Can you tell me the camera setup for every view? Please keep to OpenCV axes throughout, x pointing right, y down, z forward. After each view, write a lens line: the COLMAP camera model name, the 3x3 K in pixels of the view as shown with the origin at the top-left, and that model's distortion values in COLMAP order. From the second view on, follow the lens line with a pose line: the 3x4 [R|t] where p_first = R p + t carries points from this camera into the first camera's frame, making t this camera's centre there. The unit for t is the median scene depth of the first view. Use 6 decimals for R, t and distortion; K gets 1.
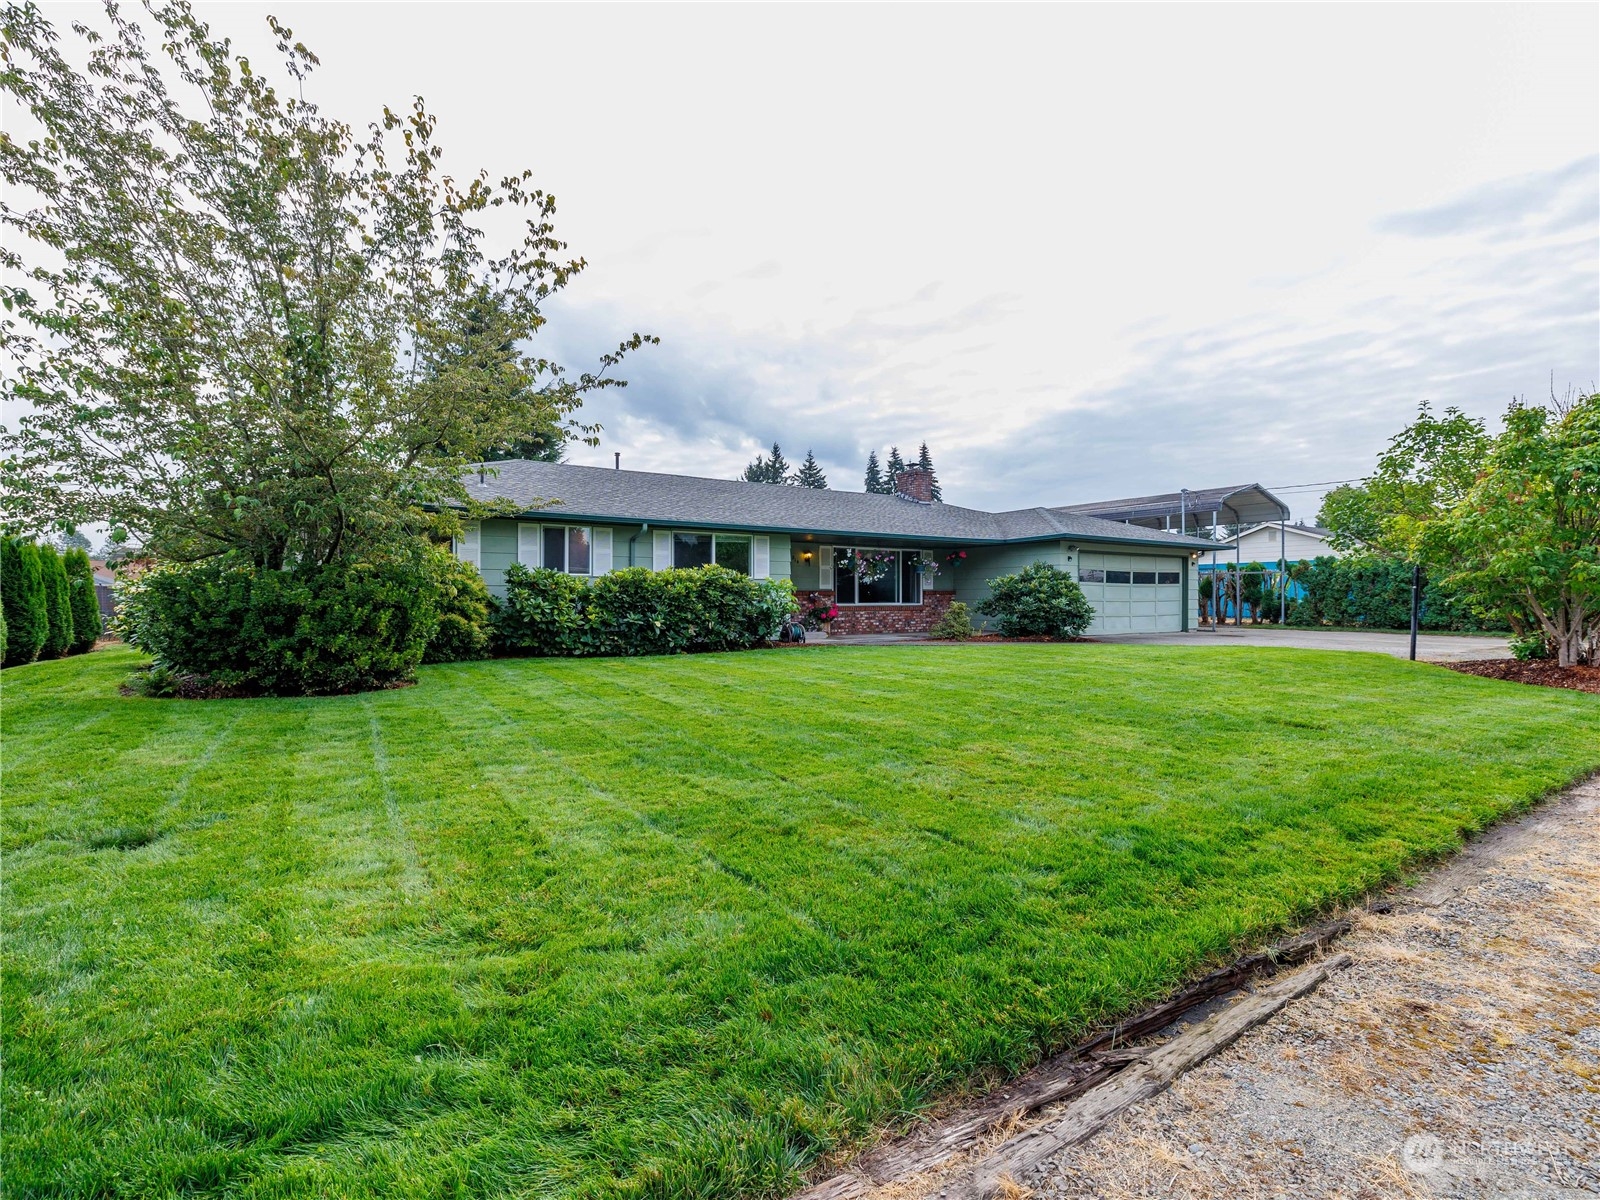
lens RADIAL K [[763.0, 0, 800.0], [0, 763.0, 600.0], [0, 0, 1]] dist [0.000266, -0.000454]
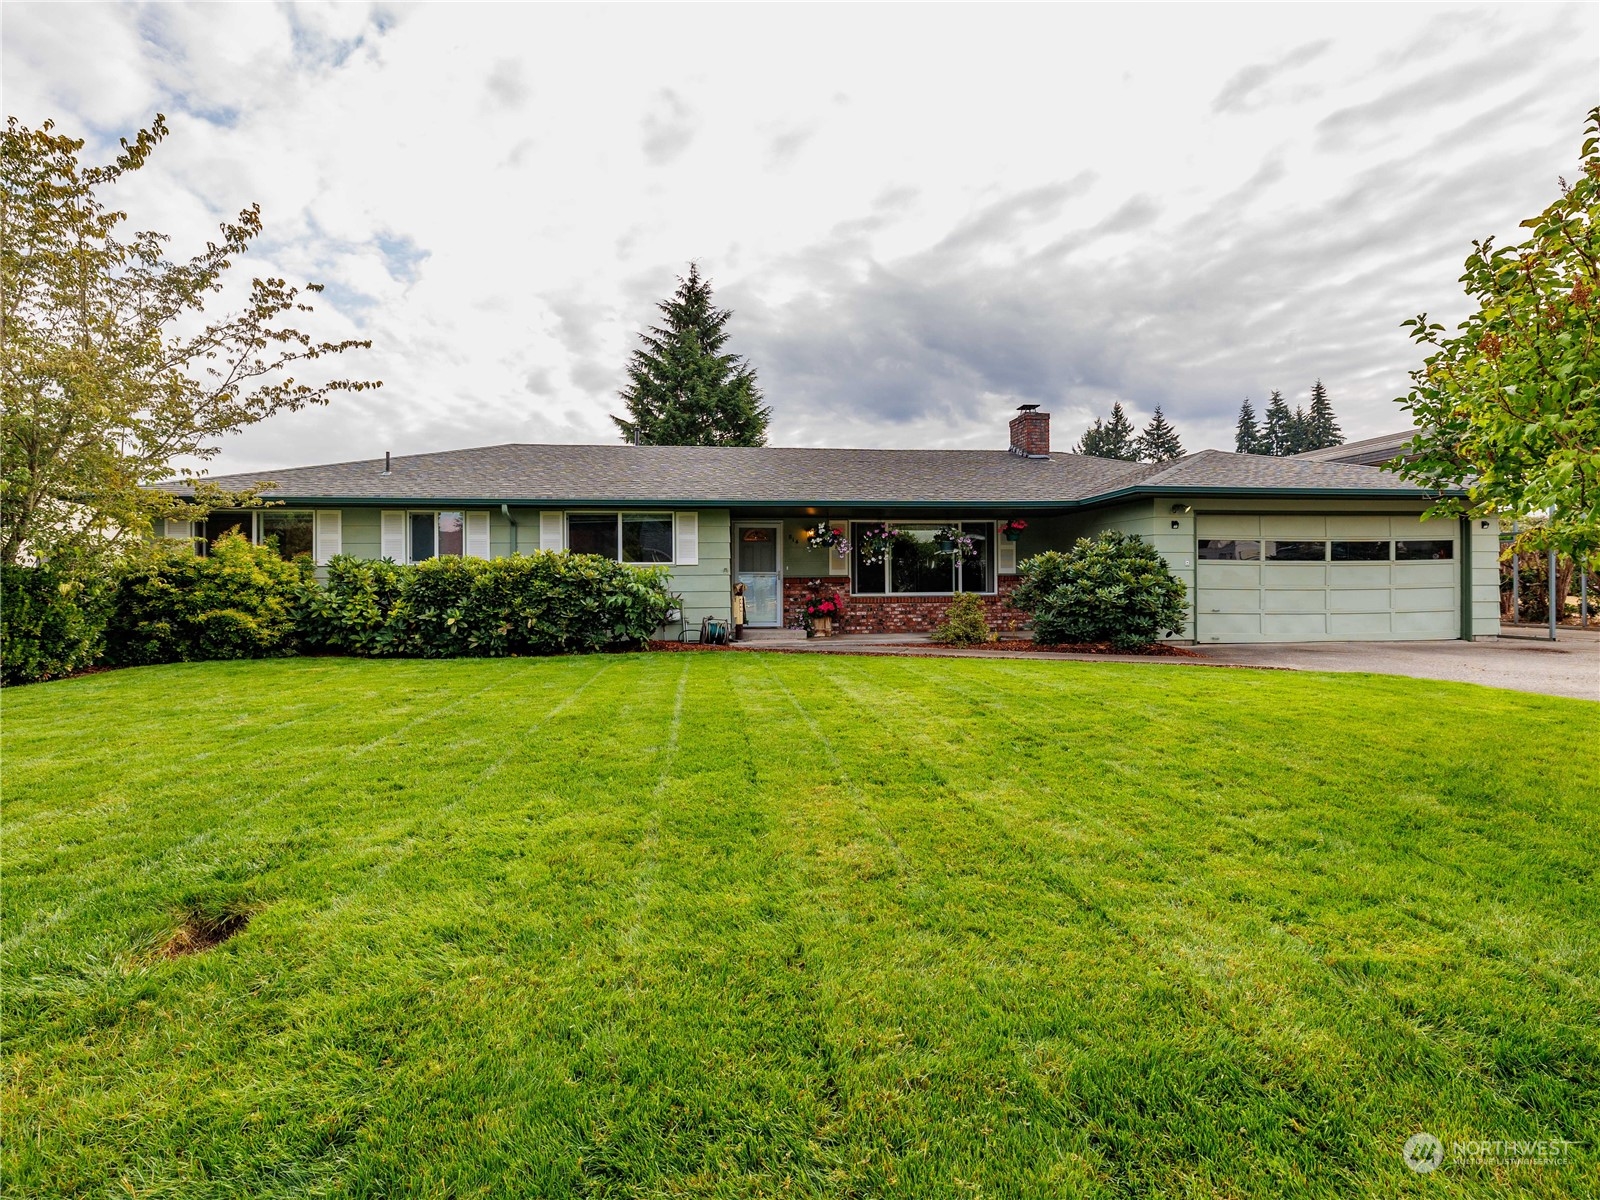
lens RADIAL K [[793.8, 0, 794.0], [0, 793.8, 572.6], [0, 0, 1]] dist [0.010143, 0.000298]
pose [[0.894253, -0.012159, -0.447397, 0.582568], [0.005821, 0.999862, -0.015539, -0.007441], [0.447524, 0.011291, 0.894200, 0.396941]]
